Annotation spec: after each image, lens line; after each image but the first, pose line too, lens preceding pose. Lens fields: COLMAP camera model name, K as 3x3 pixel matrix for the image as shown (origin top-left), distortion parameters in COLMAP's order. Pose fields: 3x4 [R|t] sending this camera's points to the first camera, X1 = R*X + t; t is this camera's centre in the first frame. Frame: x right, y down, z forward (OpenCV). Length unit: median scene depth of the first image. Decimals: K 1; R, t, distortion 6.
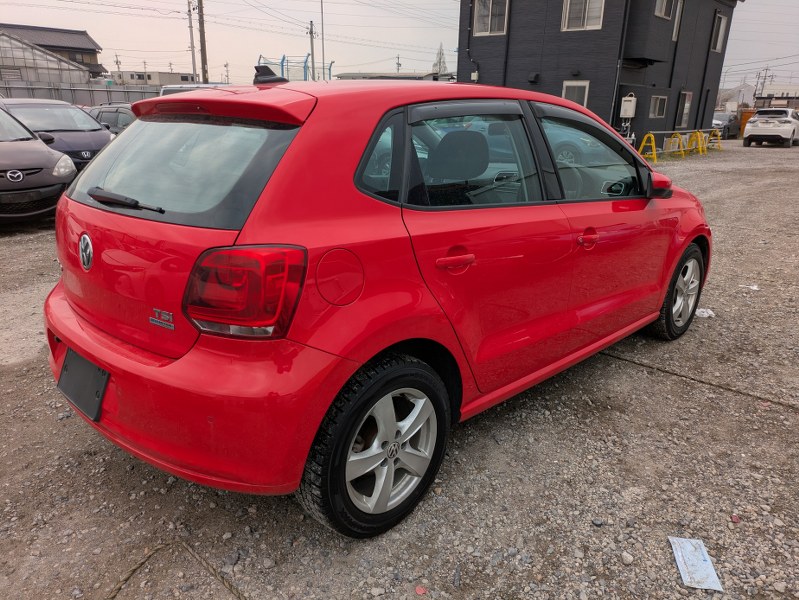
lens RADIAL K [[596.0, 0, 376.8], [0, 596.0, 286.8], [0, 0, 1]] dist [0.047492, -0.001692]
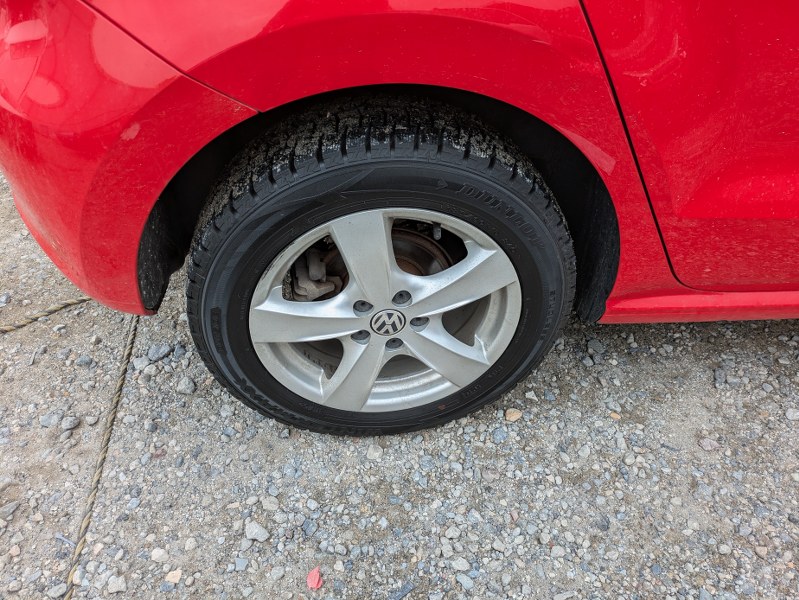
lens RADIAL K [[592.8, 0, 406.3], [0, 592.8, 286.9], [0, 0, 1]] dist [0.029910, -0.007448]
pose [[0.796894, 0.414490, -0.439497, 0.228653], [-0.198776, 0.866893, 0.457148, 0.029722], [0.570480, -0.276937, 0.773213, 0.636215]]
